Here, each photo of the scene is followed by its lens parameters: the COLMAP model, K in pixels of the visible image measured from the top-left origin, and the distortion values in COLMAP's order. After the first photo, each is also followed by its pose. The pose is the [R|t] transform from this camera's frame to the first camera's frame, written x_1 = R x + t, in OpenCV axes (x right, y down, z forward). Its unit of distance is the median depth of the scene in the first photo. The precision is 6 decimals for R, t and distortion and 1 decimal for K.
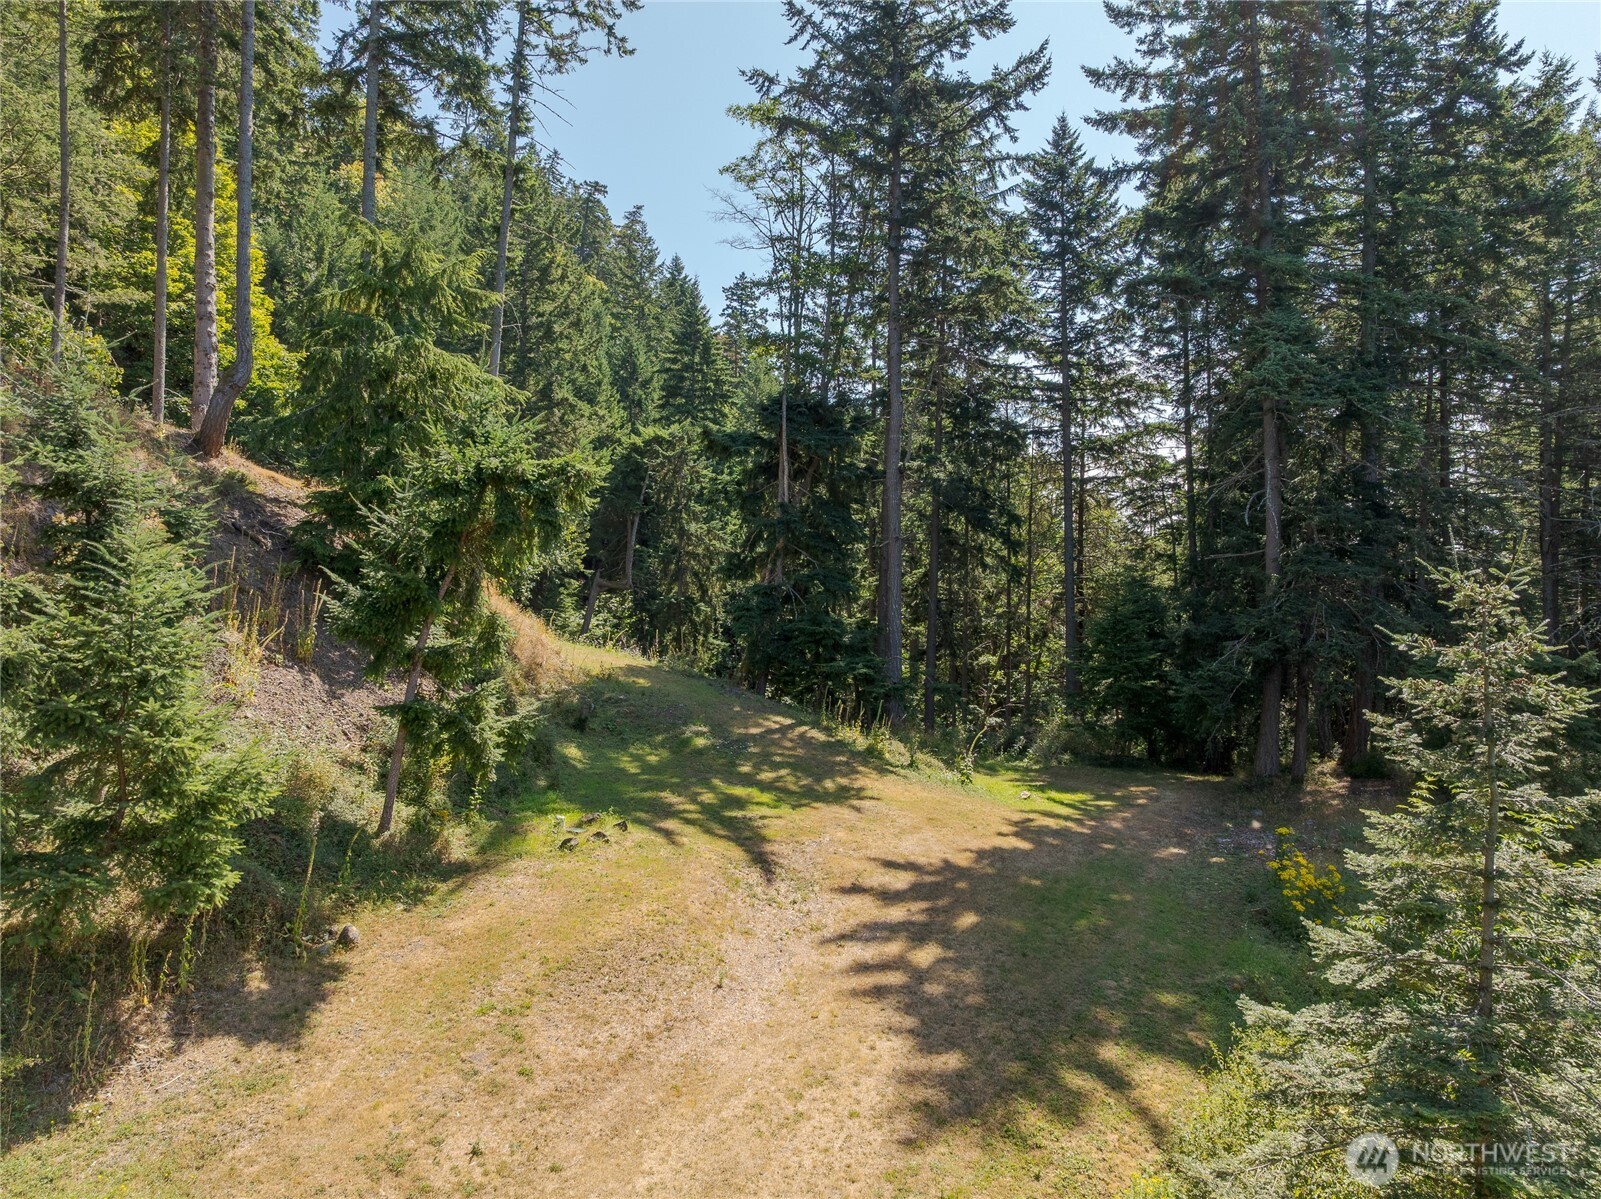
lens RADIAL K [[1122.5, 0, 800.5], [0, 1122.5, 599.5], [0, 0, 1]] dist [-0.079937, 0.051648]
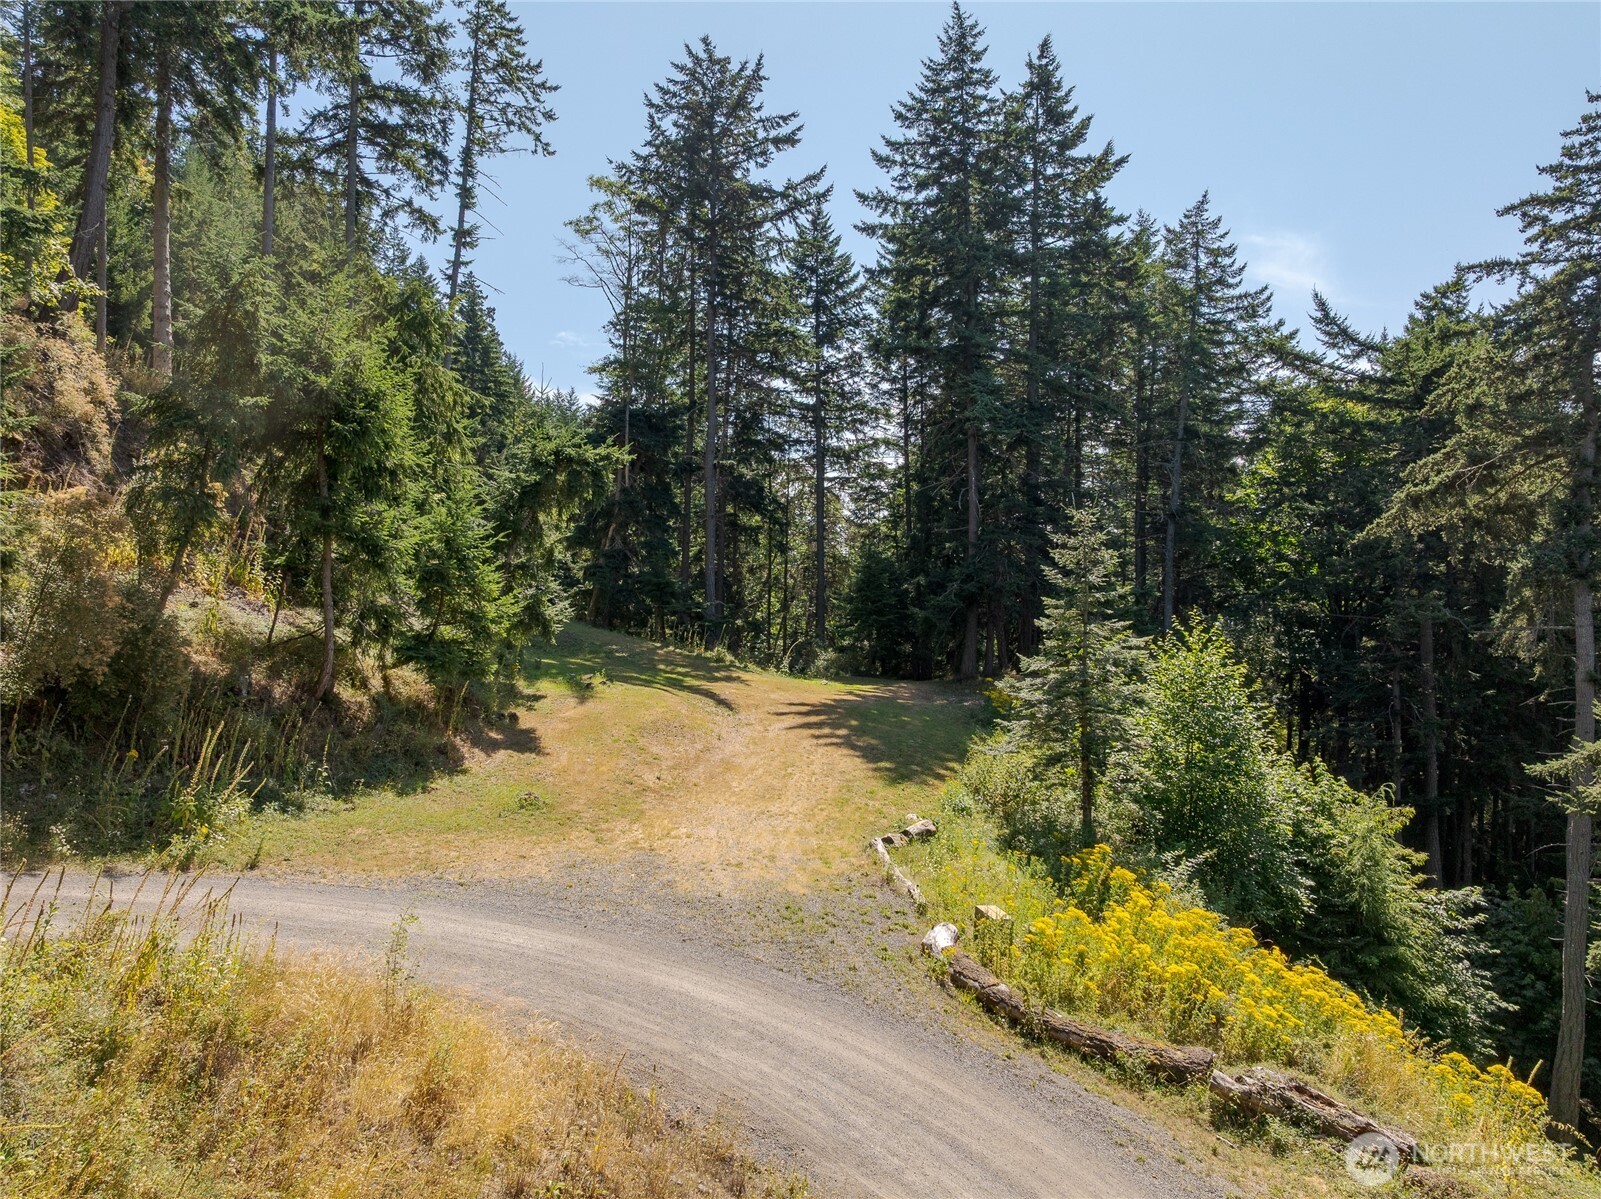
lens RADIAL K [[1092.4, 0, 800.5], [0, 1092.4, 599.5], [0, 0, 1]] dist [-0.045743, -0.005161]
pose [[0.961648, 0.005861, 0.274224, -0.135022], [-0.006667, 0.999976, 0.002007, 0.033964], [-0.274205, -0.003758, 0.961664, -0.239197]]
